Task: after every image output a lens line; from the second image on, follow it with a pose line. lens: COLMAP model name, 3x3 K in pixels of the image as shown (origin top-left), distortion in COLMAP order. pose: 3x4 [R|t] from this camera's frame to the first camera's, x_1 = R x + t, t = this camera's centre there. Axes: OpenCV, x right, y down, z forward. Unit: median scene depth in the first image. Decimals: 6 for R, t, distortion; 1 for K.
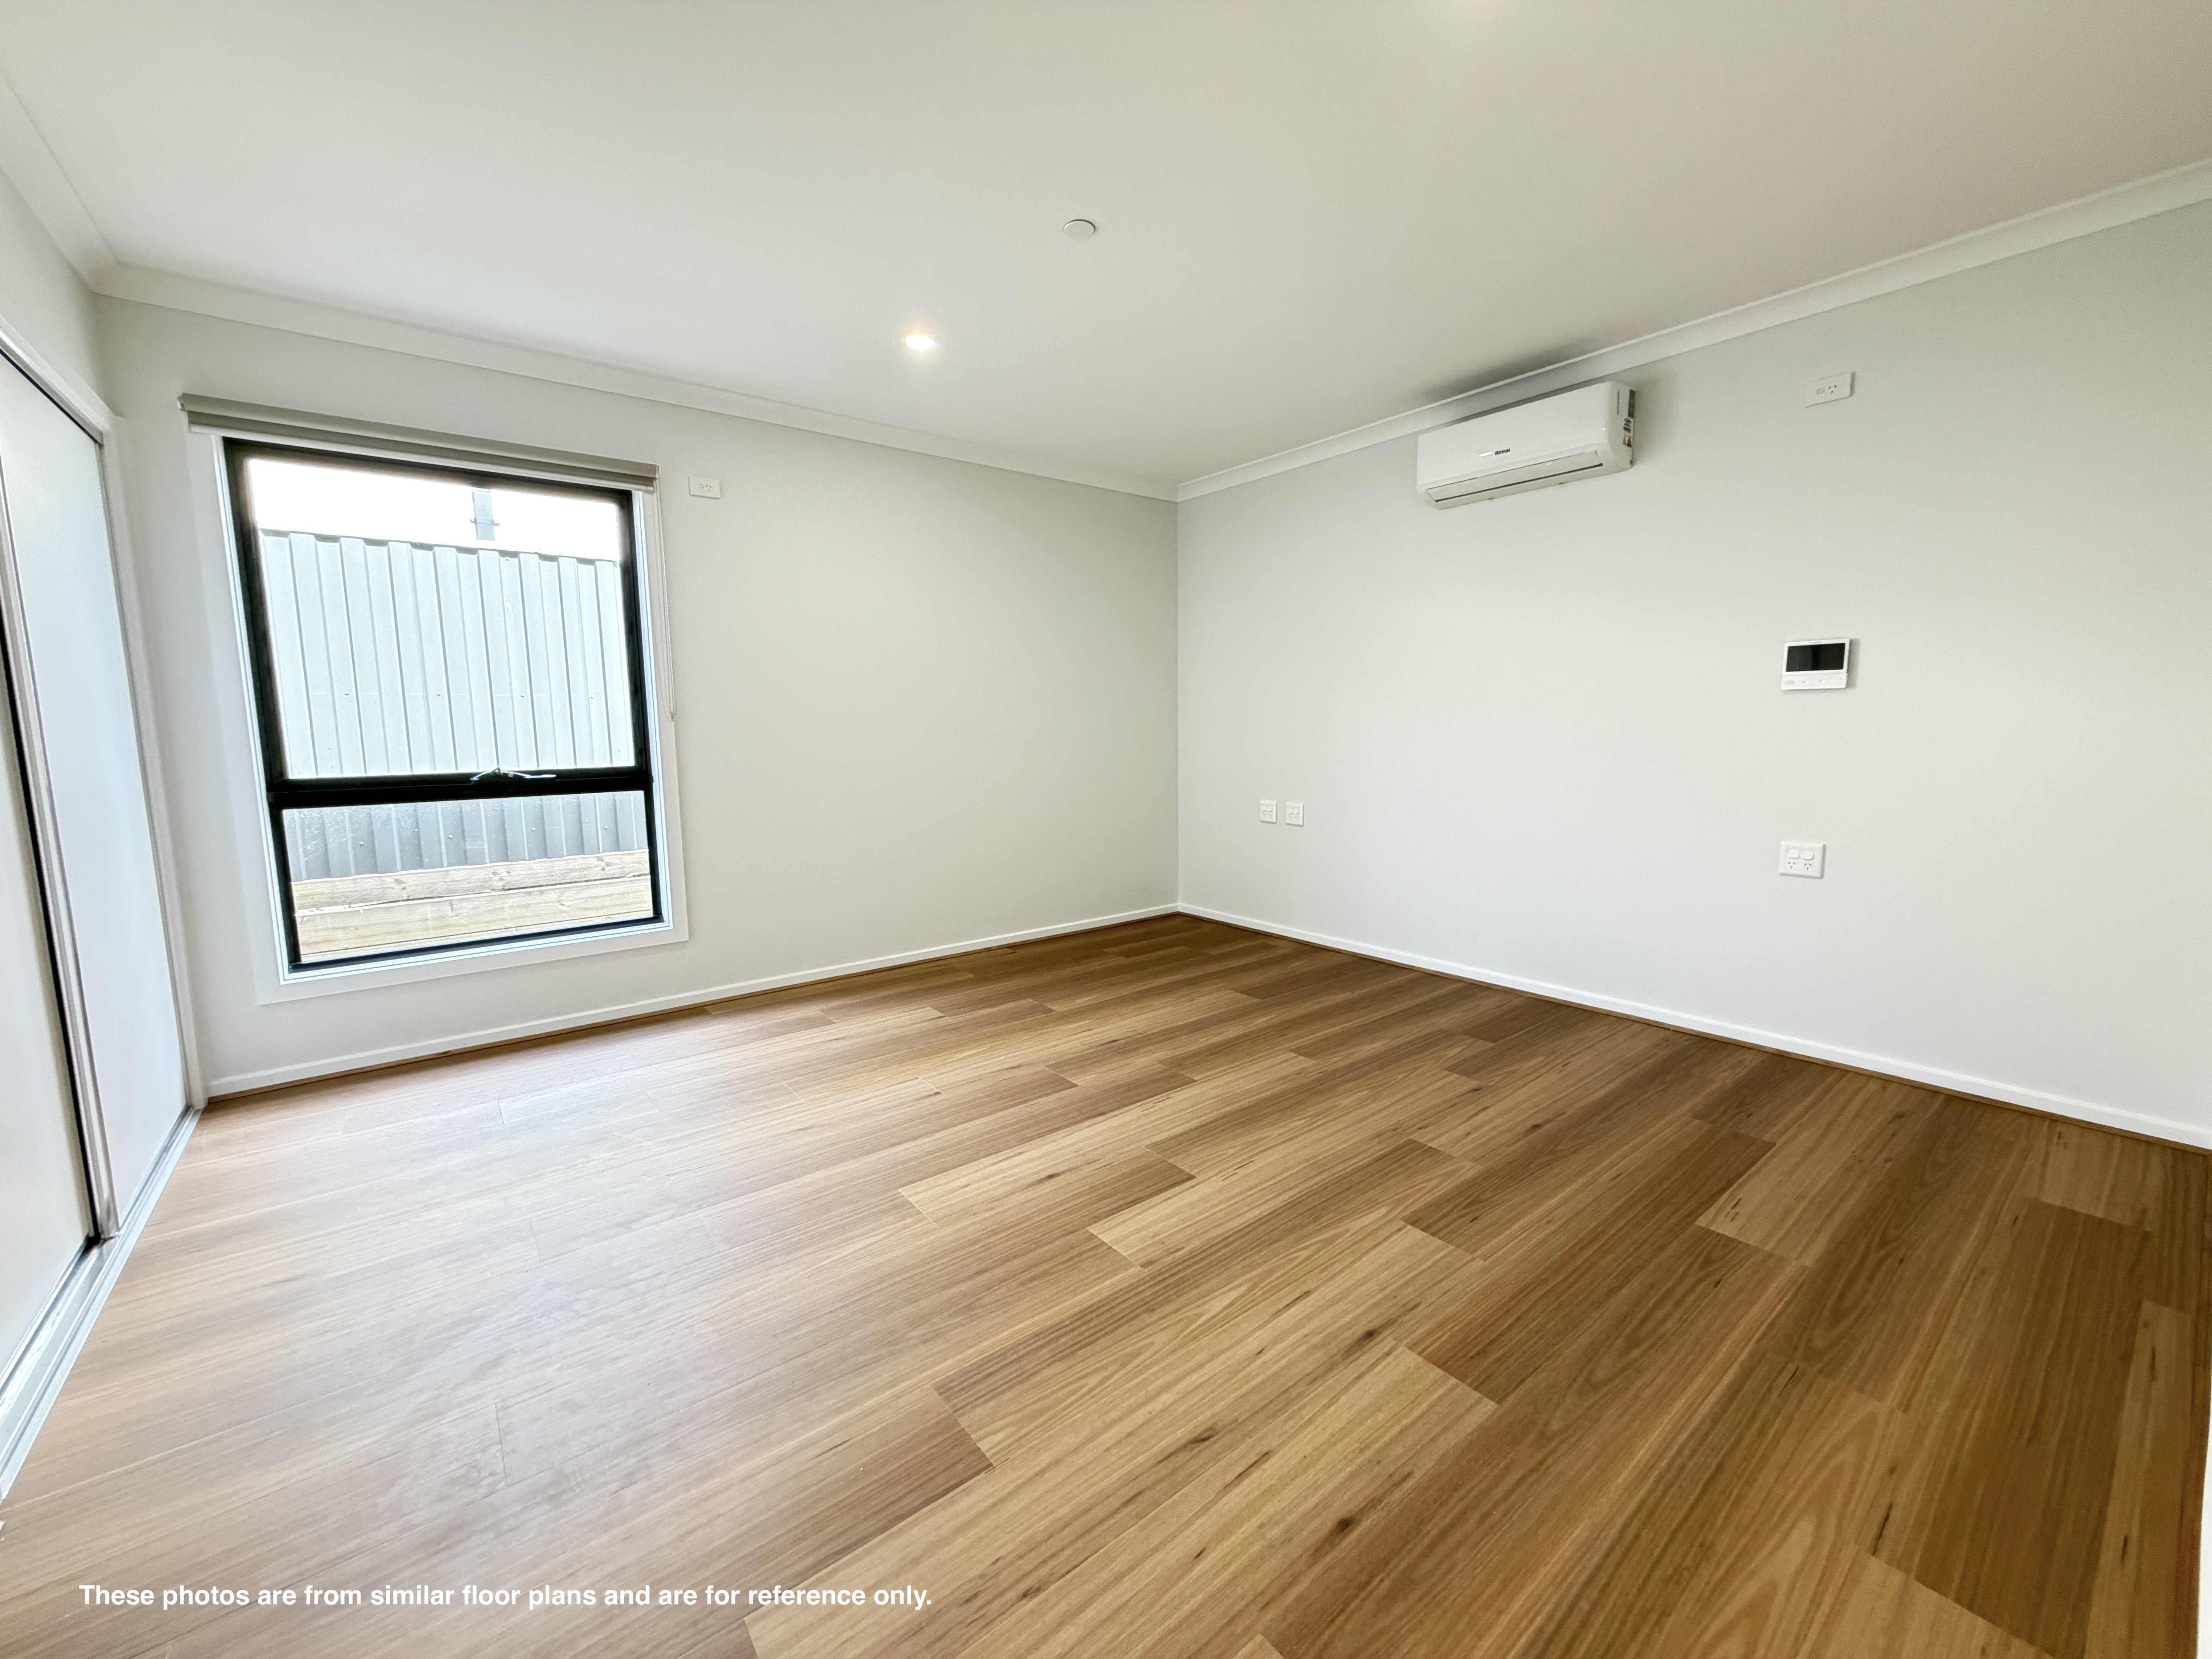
lens RADIAL K [[885.0, 0, 1093.9], [0, 885.0, 827.2], [0, 0, 1]] dist [-0.001507, -0.000125]
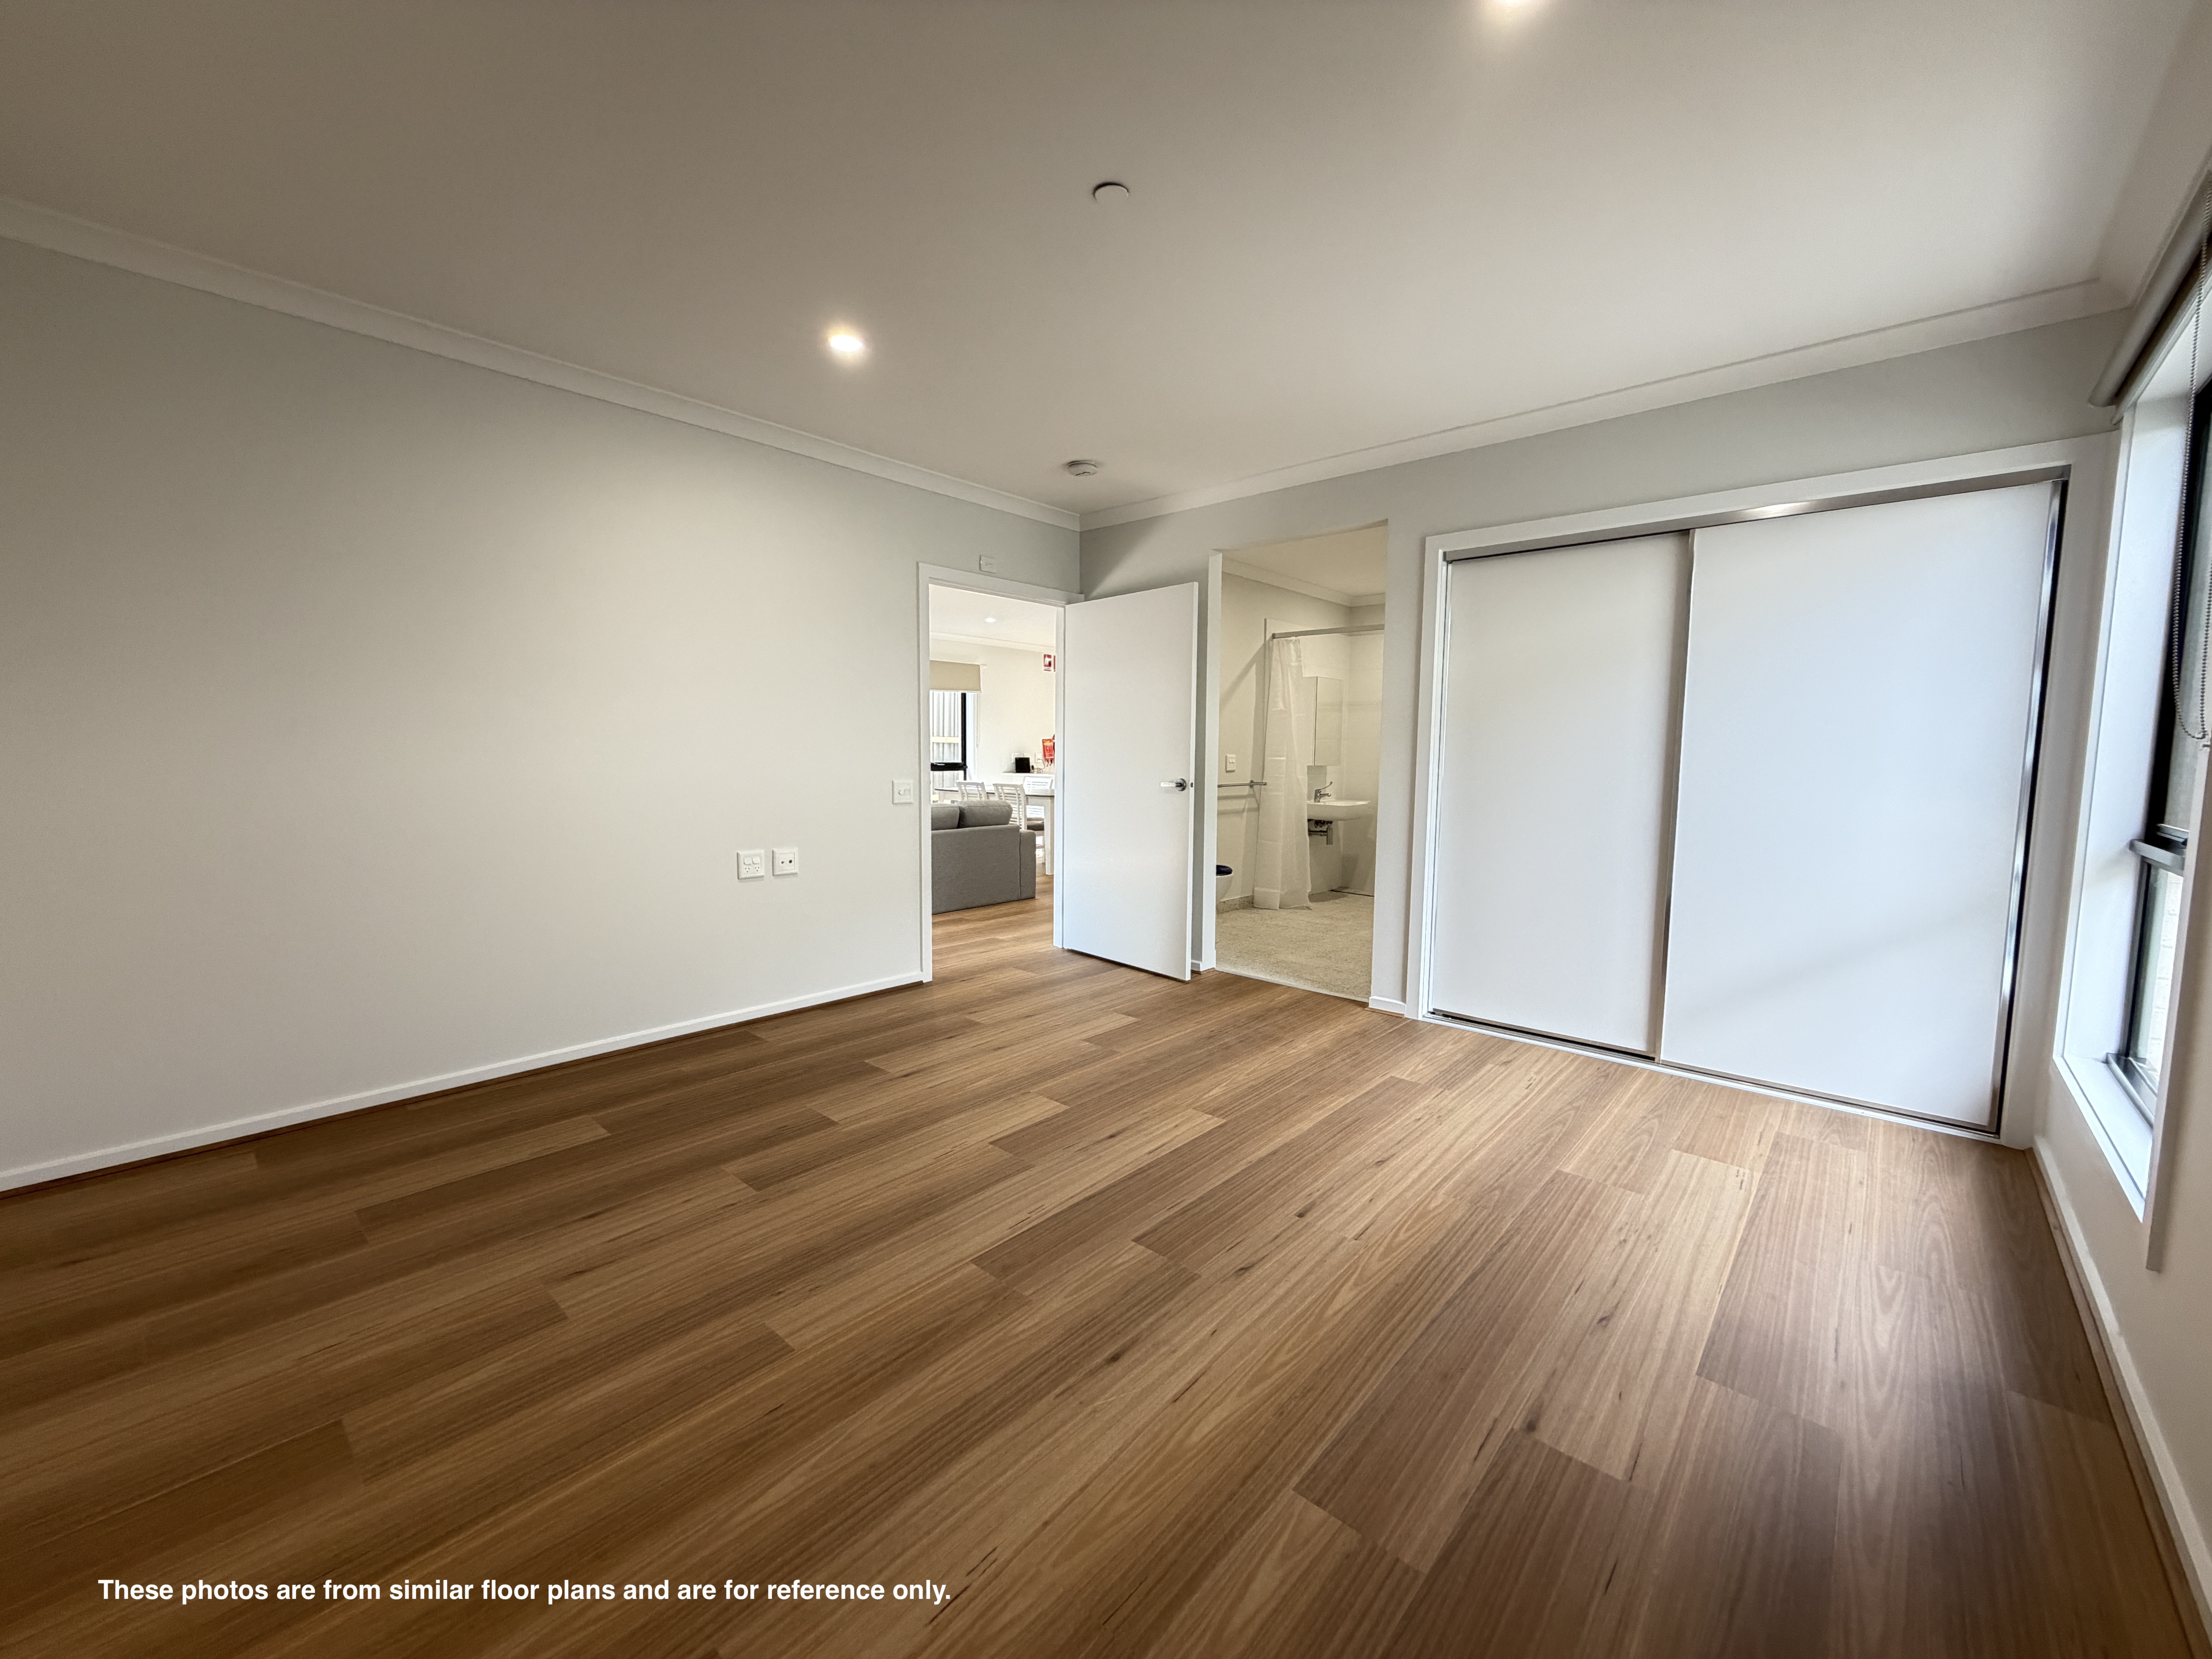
lens RADIAL K [[885.0, 0, 1093.9], [0, 885.0, 827.2], [0, 0, 1]] dist [-0.001507, -0.000125]
pose [[-0.984857, 0.019773, -0.172239, 0.136218], [-0.016463, 0.978319, 0.206450, -0.201192], [0.172587, 0.206159, -0.963178, 1.633165]]
